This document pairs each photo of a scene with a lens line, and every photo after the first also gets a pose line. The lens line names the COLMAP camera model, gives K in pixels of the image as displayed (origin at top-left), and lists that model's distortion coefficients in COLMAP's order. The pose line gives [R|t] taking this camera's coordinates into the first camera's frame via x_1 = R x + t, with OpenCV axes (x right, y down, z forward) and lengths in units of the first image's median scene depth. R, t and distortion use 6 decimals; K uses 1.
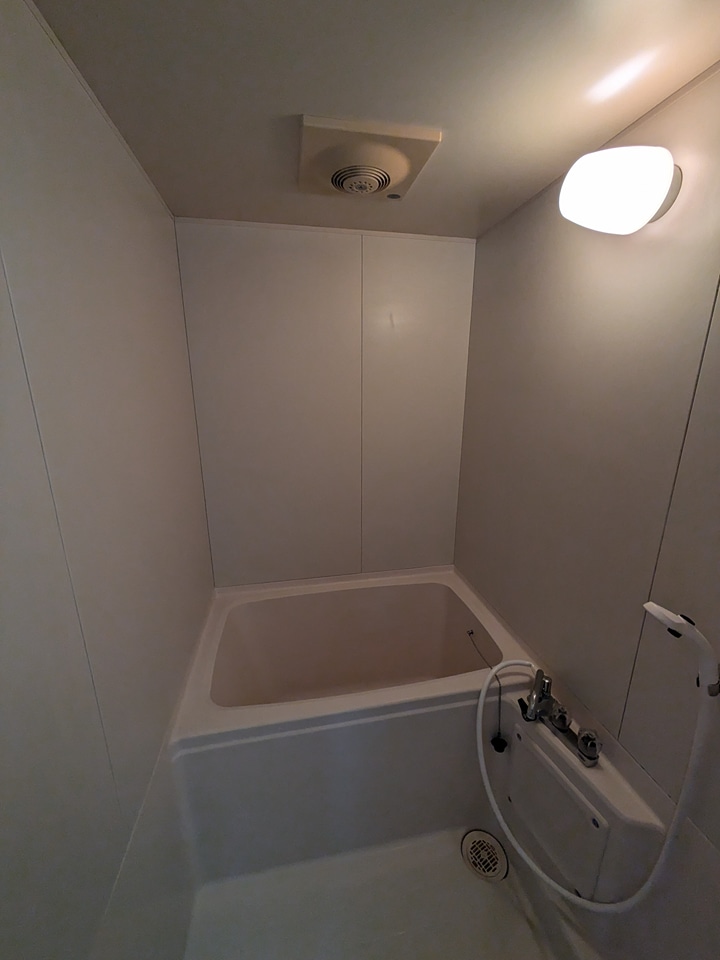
lens RADIAL K [[377.5, 0, 359.8], [0, 377.5, 482.2], [0, 0, 1]] dist [-0.001703, 0.001449]
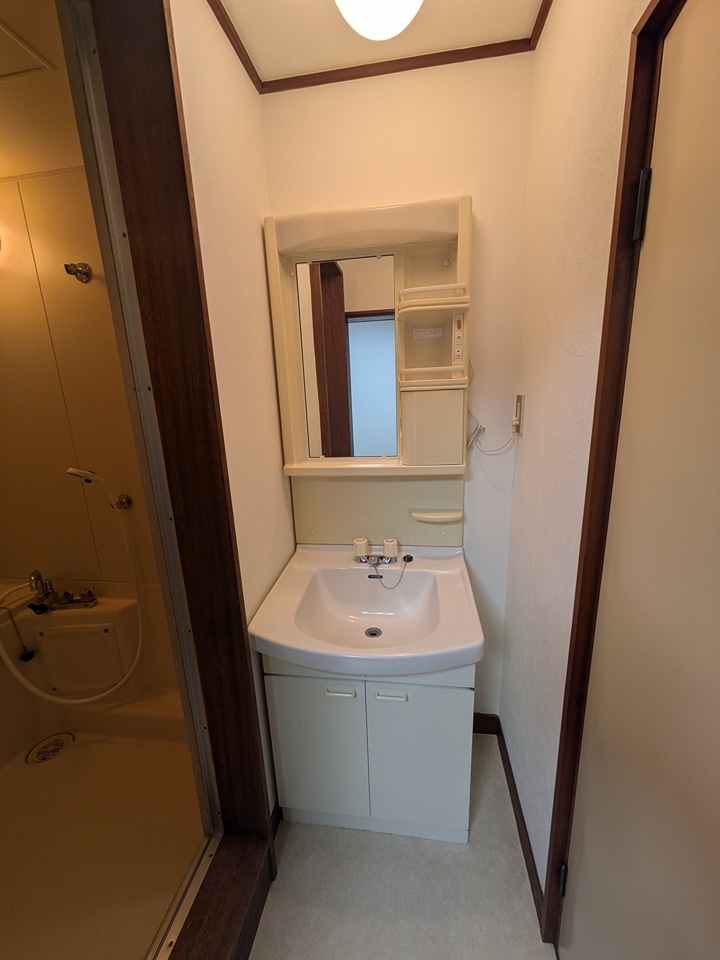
lens RADIAL K [[377.5, 0, 362.5], [0, 377.5, 479.2], [0, 0, 1]] dist [-0.001703, 0.001449]
pose [[0.329323, -0.228128, 0.916244, -0.316998], [0.270797, 0.952430, 0.139806, 0.332787], [-0.904552, 0.202075, 0.375434, -0.669864]]
